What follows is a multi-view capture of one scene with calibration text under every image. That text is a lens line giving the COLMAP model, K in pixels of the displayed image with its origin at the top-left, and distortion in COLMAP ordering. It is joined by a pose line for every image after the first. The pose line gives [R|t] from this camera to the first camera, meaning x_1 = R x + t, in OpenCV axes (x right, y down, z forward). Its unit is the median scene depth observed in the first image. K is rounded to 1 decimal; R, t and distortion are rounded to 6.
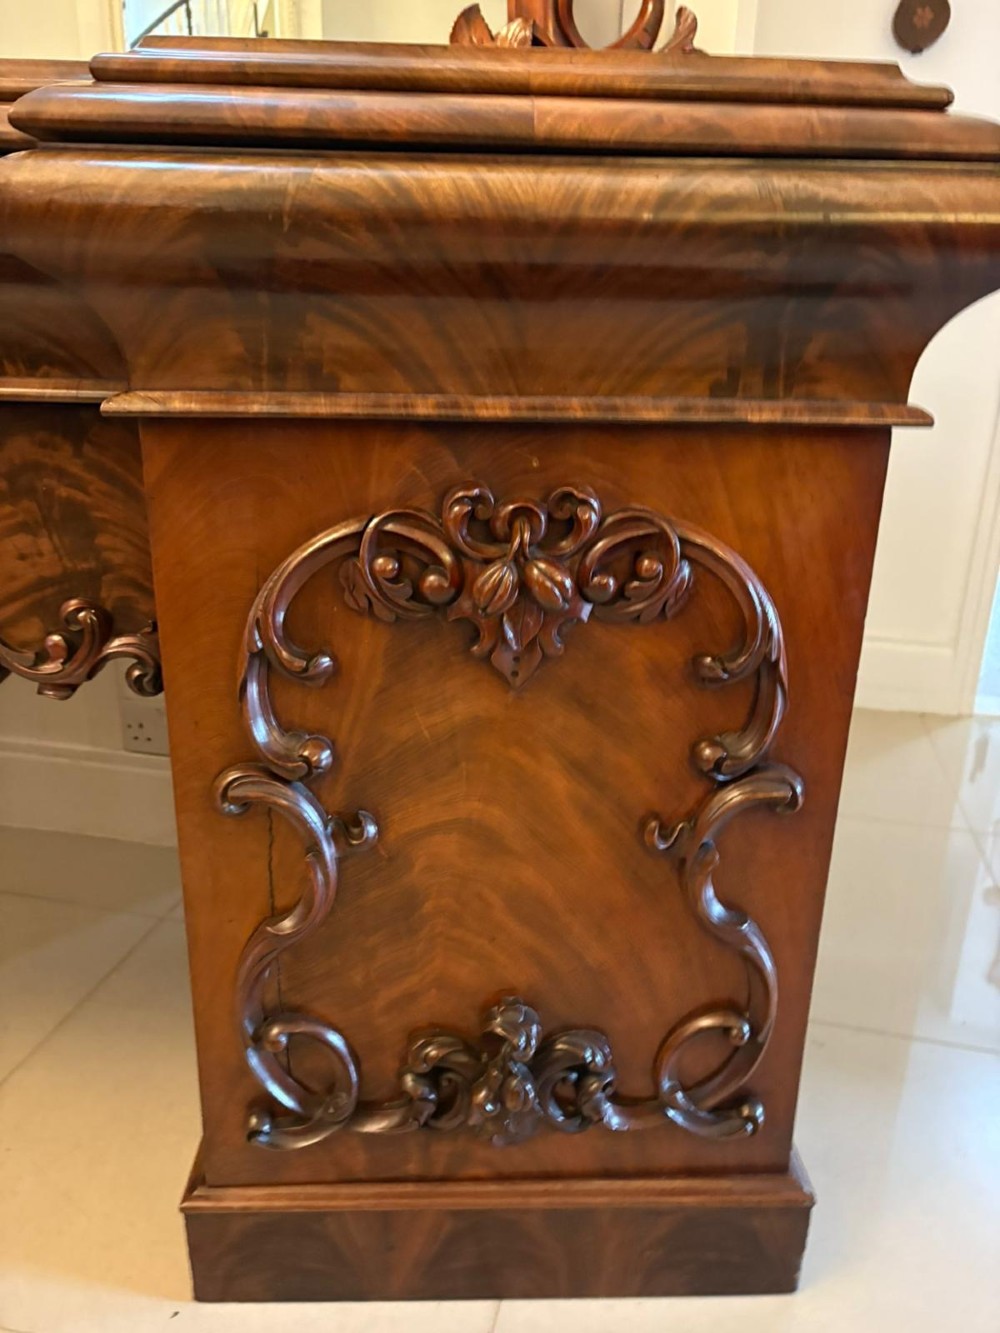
lens RADIAL K [[1020.2, 0, 500.0], [0, 1020.2, 666.5], [0, 0, 1]] dist [0.022147, -0.007588]
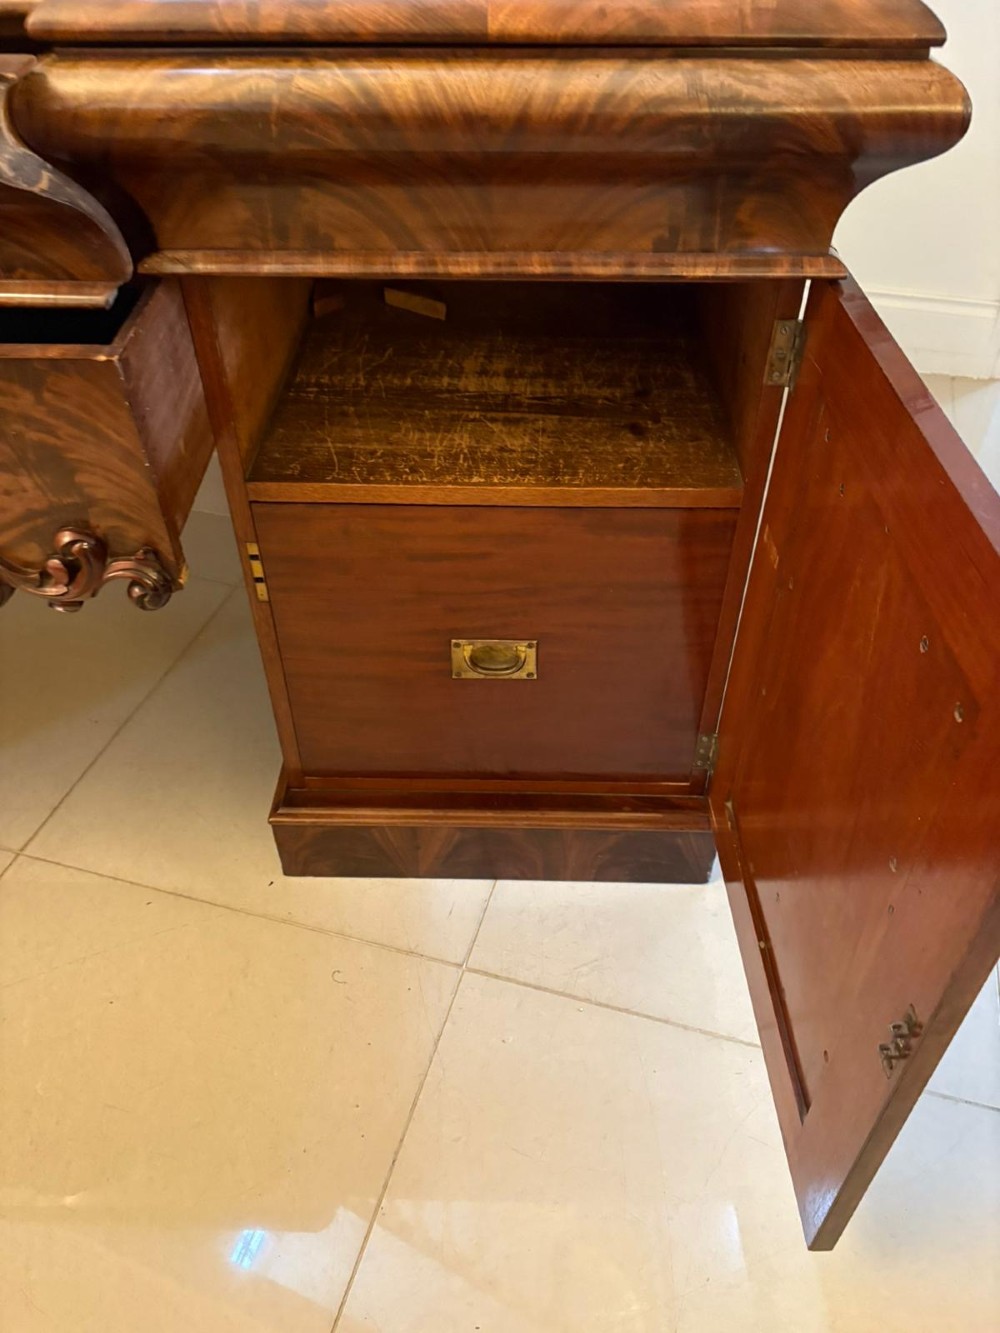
lens RADIAL K [[1001.8, 0, 502.2], [0, 1001.8, 659.6], [0, 0, 1]] dist [0.034910, 0.000687]
pose [[0.997981, 0.023629, -0.058949, 0.102467], [0.000618, 0.924556, 0.381047, -0.245070], [0.063506, -0.380314, 0.922675, -0.212648]]
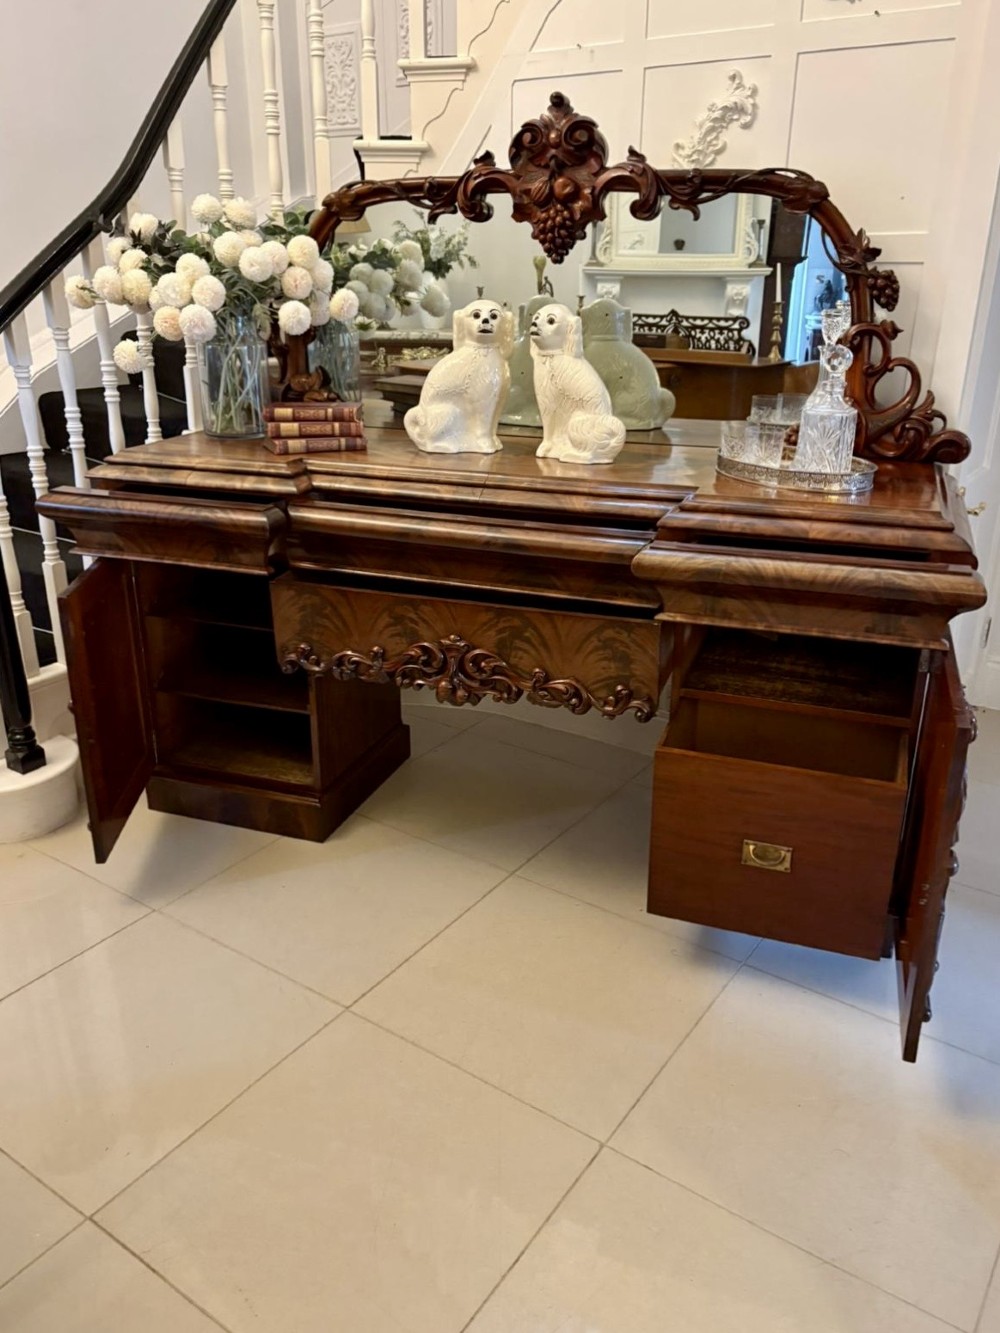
lens RADIAL K [[1040.9, 0, 507.1], [0, 1040.9, 652.6], [0, 0, 1]] dist [-0.004494, 0.111136]
pose [[0.928072, 0.116865, -0.353588, 0.289762], [-0.107544, 0.993137, 0.045970, -0.154128], [0.356534, -0.004637, 0.934271, -2.004921]]
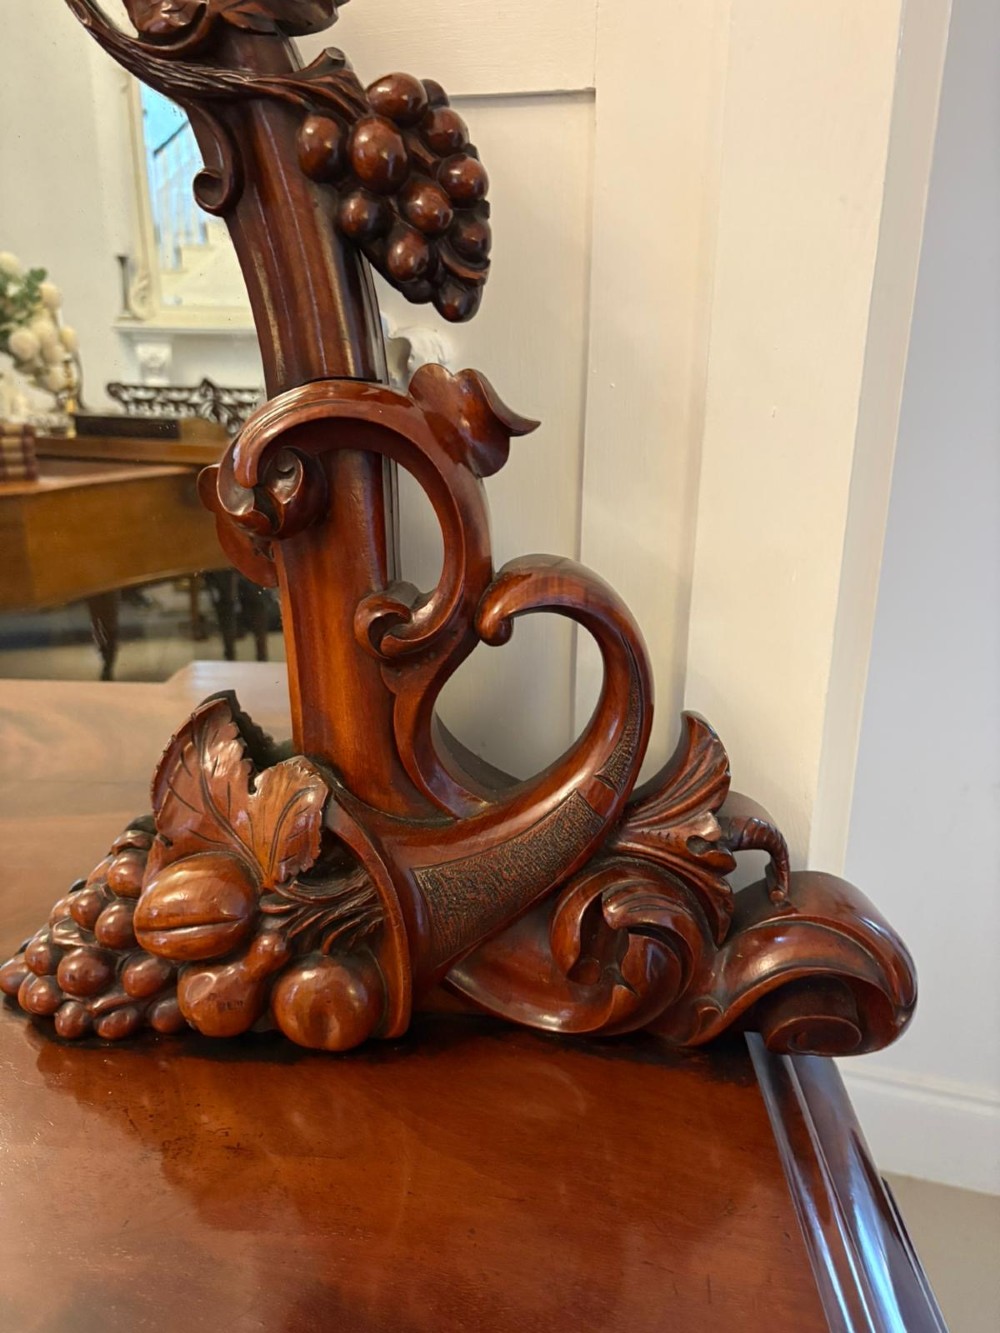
lens RADIAL K [[1040.9, 0, 507.1], [0, 1040.9, 652.6], [0, 0, 1]] dist [-0.004494, 0.111136]
pose [[0.996877, 0.008824, -0.078477, 0.198358], [-0.011961, 0.999144, -0.039598, -0.961940], [0.078061, 0.040413, 0.996129, 0.840093]]
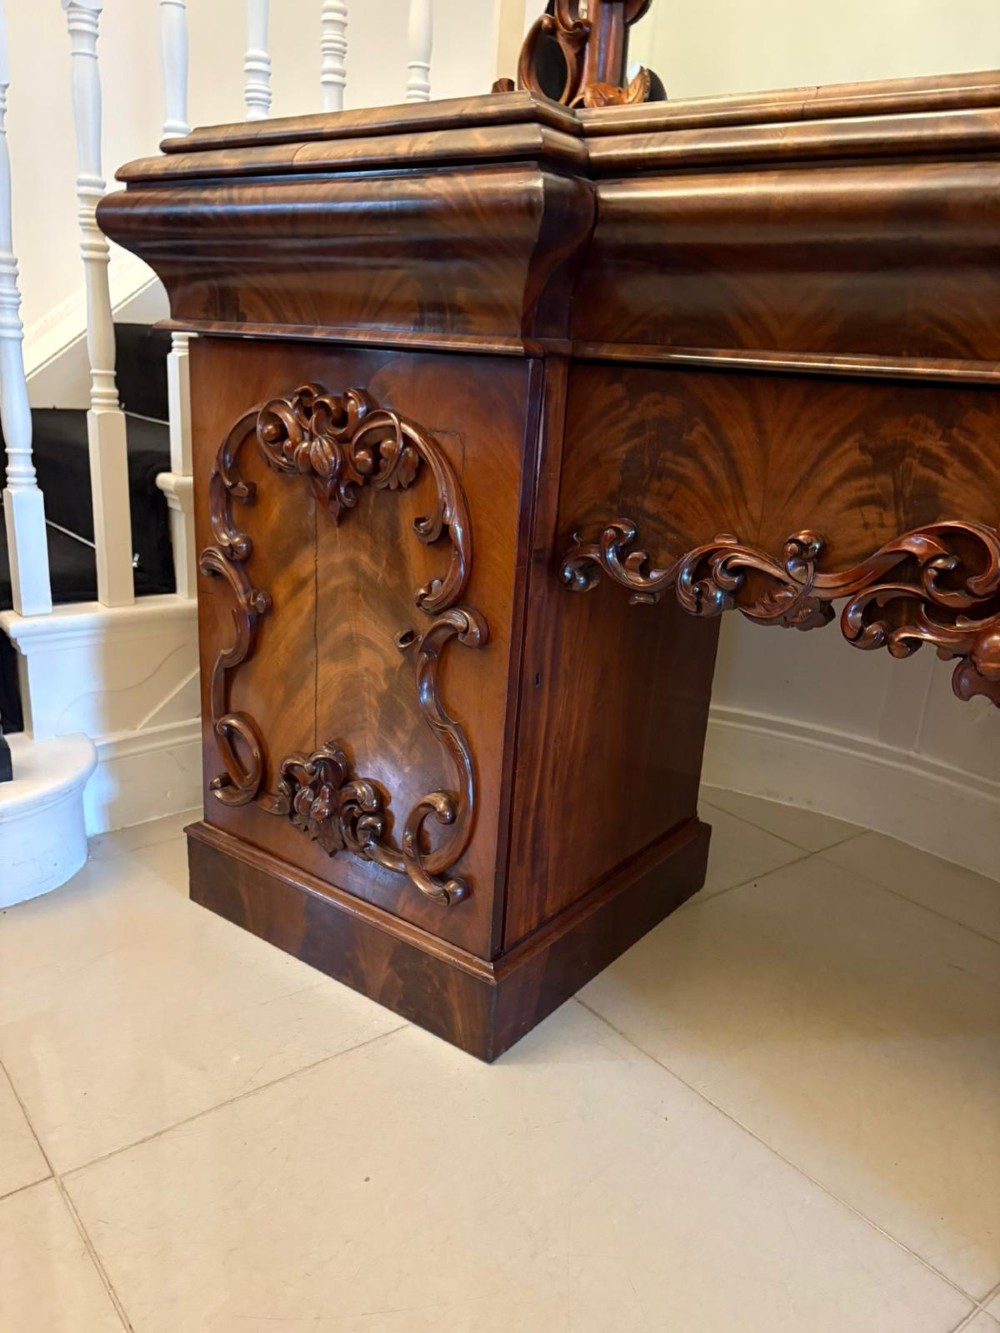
lens RADIAL K [[1020.9, 0, 498.5], [0, 1020.9, 679.1], [0, 0, 1]] dist [0.078060, -0.095753]
pose [[0.775354, 0.218357, -0.592576, -0.714738], [-0.243507, 0.969135, 0.038498, 0.115086], [0.582693, 0.114448, 0.804594, -0.151102]]
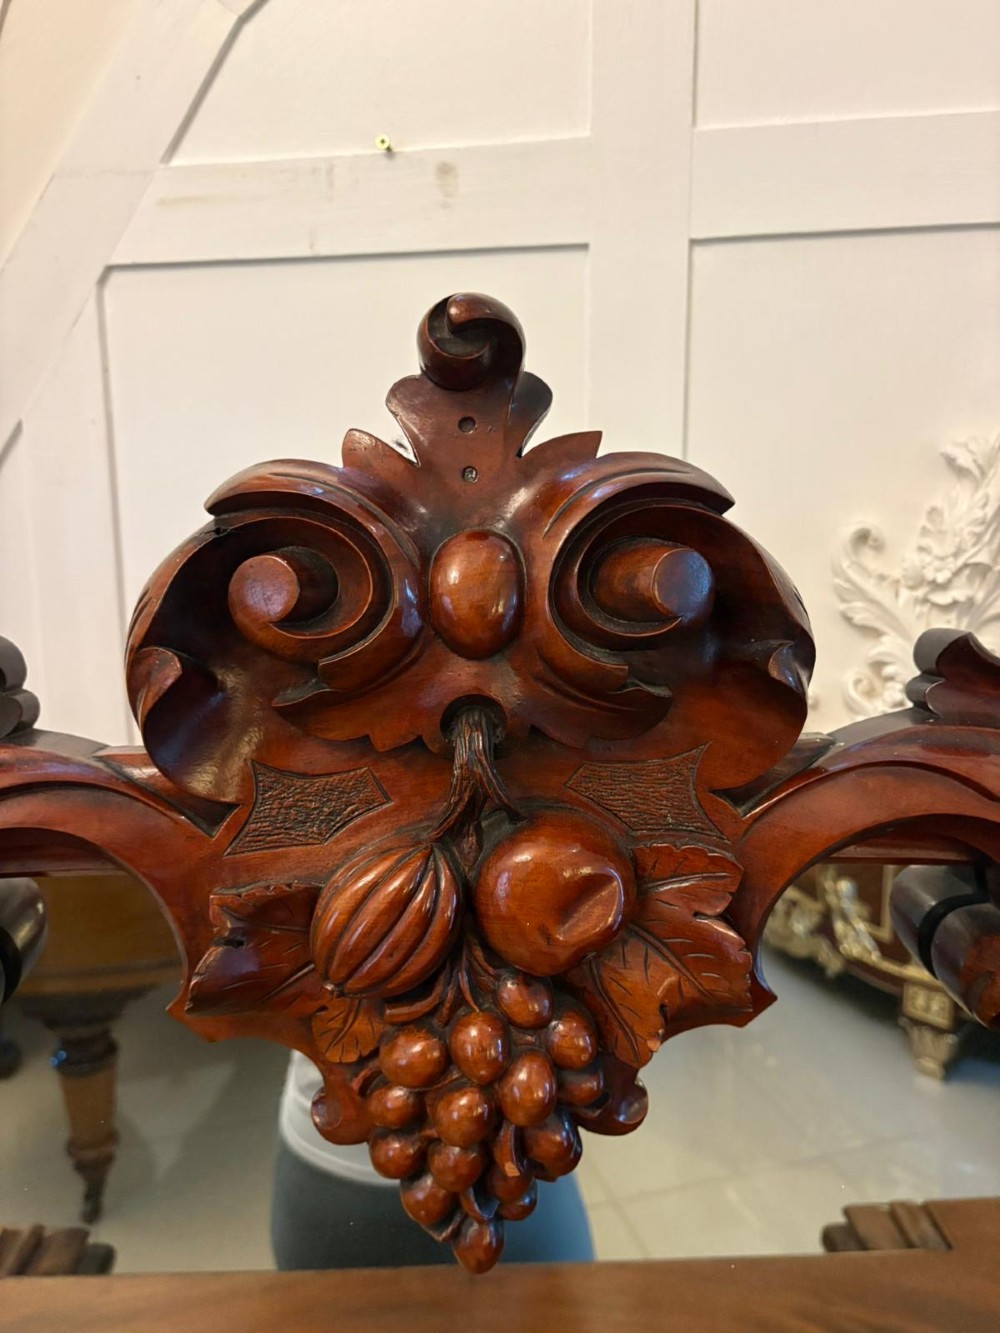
lens RADIAL K [[961.2, 0, 500.0], [0, 961.2, 666.5], [0, 0, 1]] dist [-0.000024, -0.000075]
pose [[0.999663, -0.025244, 0.006001, -0.923262], [0.025823, 0.990519, -0.134928, -1.543314], [-0.002538, 0.135037, 0.990837, 0.732822]]
